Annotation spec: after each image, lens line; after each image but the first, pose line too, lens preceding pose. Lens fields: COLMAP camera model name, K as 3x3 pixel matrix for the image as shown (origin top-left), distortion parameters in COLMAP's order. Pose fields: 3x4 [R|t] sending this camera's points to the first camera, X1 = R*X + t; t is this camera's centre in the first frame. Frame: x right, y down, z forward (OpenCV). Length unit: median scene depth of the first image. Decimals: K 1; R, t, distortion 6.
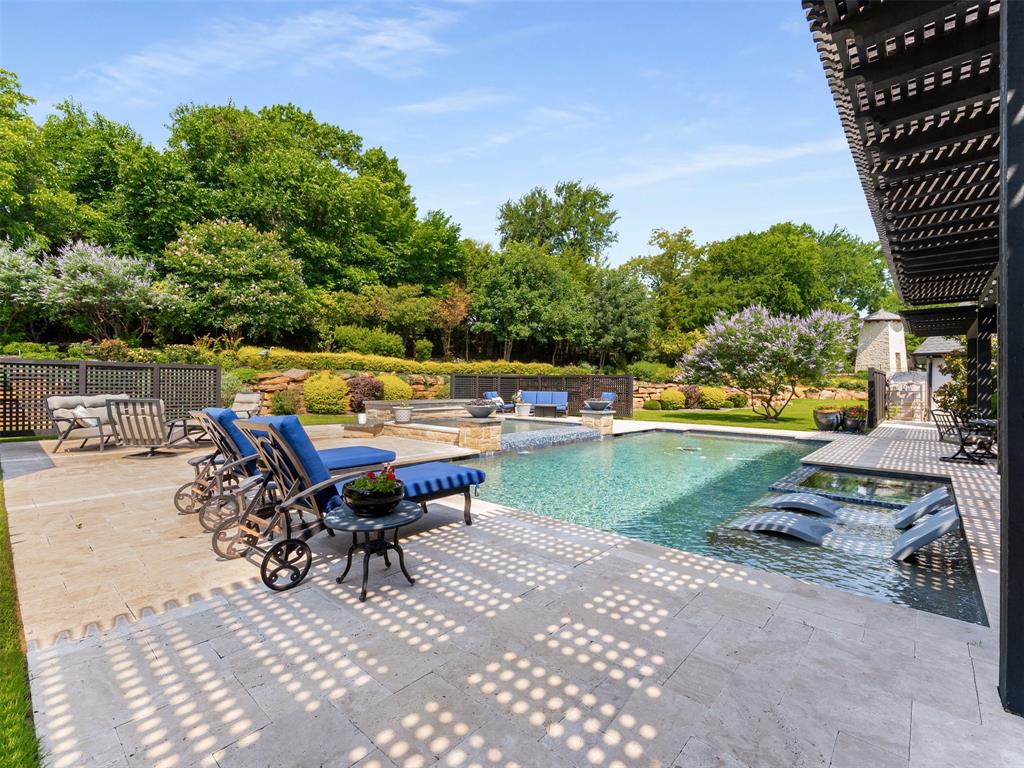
lens RADIAL K [[465.2, 0, 513.6], [0, 465.2, 388.1], [0, 0, 1]] dist [0.000256, -0.000388]
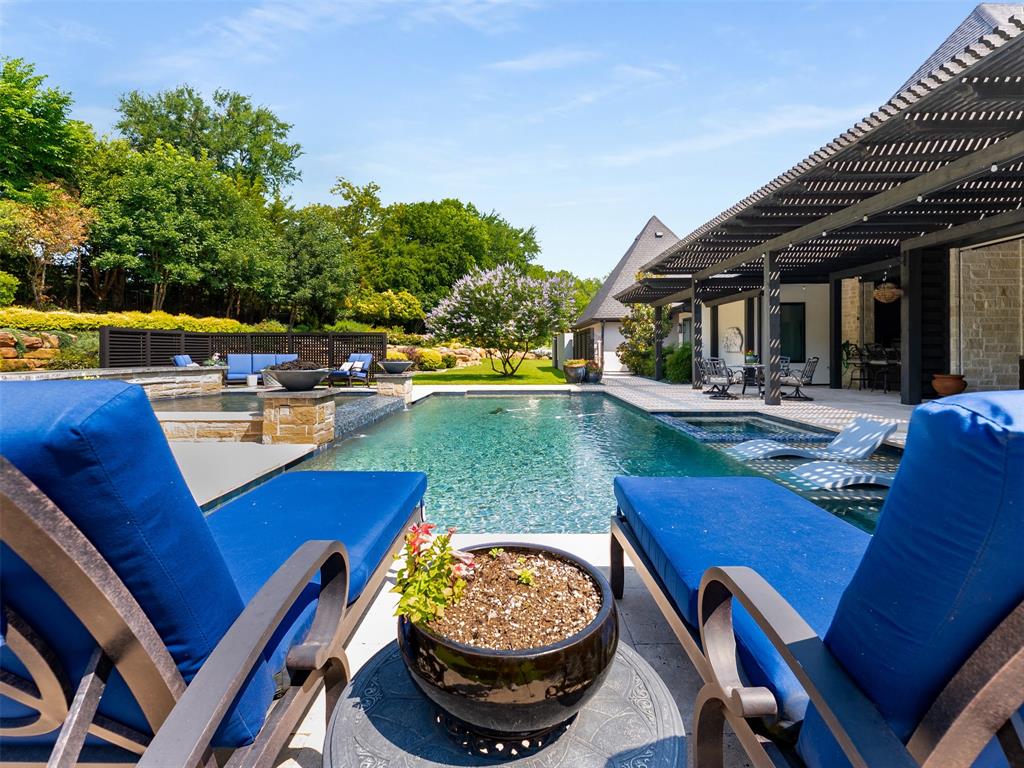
lens RADIAL K [[475.9, 0, 510.9], [0, 475.9, 352.4], [0, 0, 1]] dist [-0.000463, 0.000247]
pose [[0.753625, -0.014969, 0.657134, -0.082934], [0.016783, 0.999853, 0.003529, 0.005251], [-0.657091, 0.008370, 0.753765, 0.110253]]
